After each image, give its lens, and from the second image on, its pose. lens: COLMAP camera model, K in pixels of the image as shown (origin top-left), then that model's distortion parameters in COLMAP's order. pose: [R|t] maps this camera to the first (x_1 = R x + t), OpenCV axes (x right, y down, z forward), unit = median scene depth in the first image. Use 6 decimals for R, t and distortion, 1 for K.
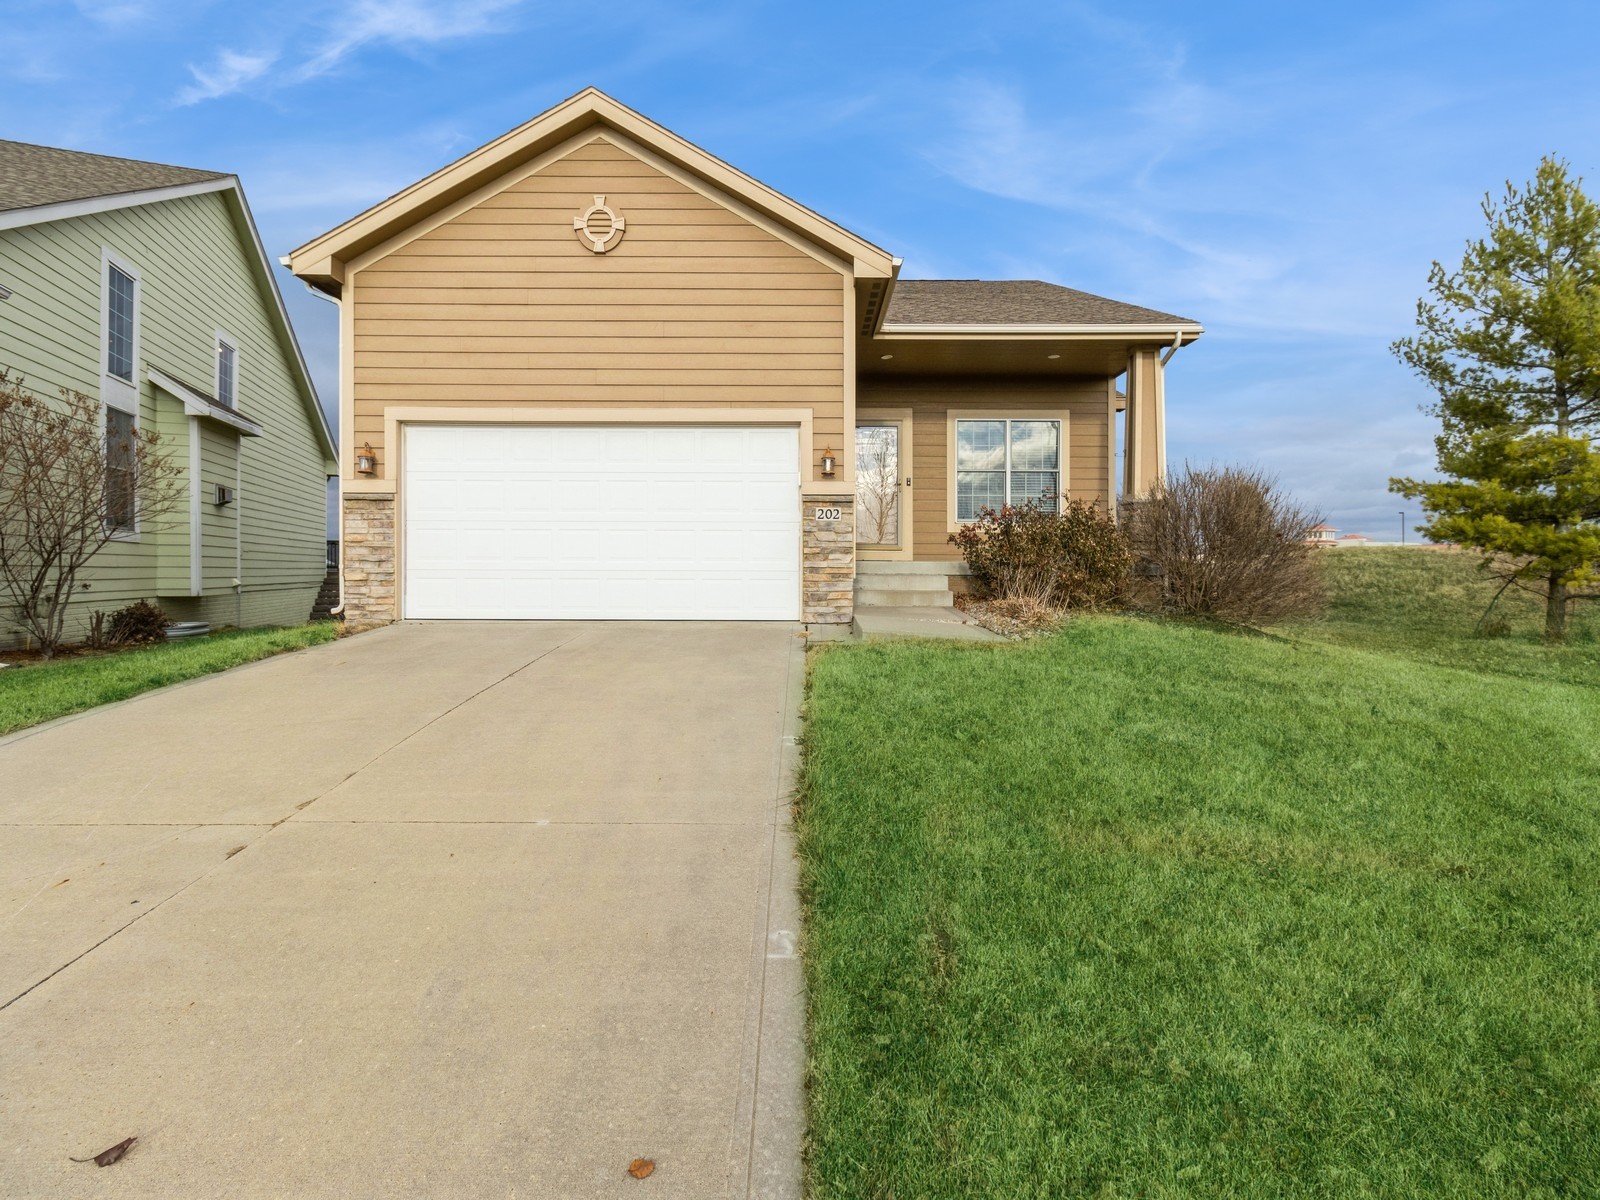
lens RADIAL K [[763.2, 0, 798.8], [0, 763.2, 581.4], [0, 0, 1]] dist [-0.002822, -0.000506]
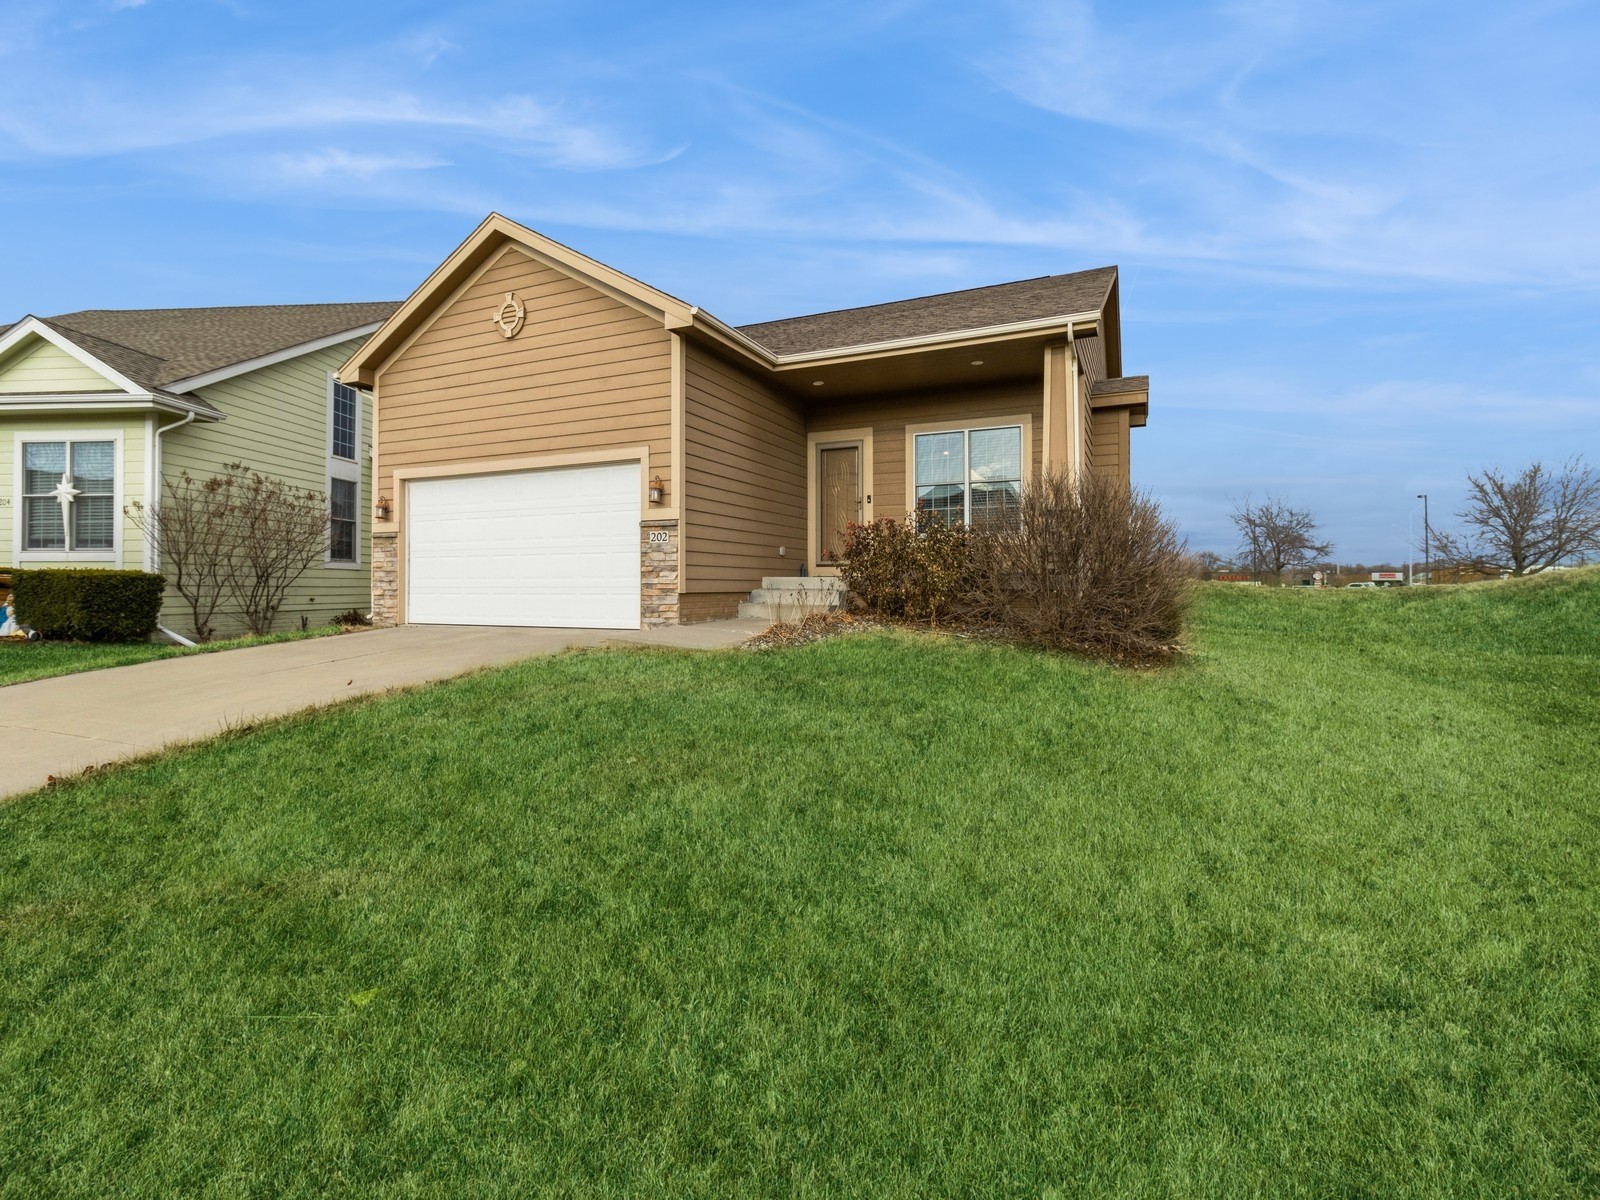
lens RADIAL K [[753.6, 0, 806.5], [0, 753.6, 590.6], [0, 0, 1]] dist [-0.004283, 0.000164]
pose [[0.912683, -0.003435, -0.408653, 0.702113], [0.000145, 0.999967, -0.008083, 0.001393], [0.408667, 0.007318, 0.912654, 0.058090]]
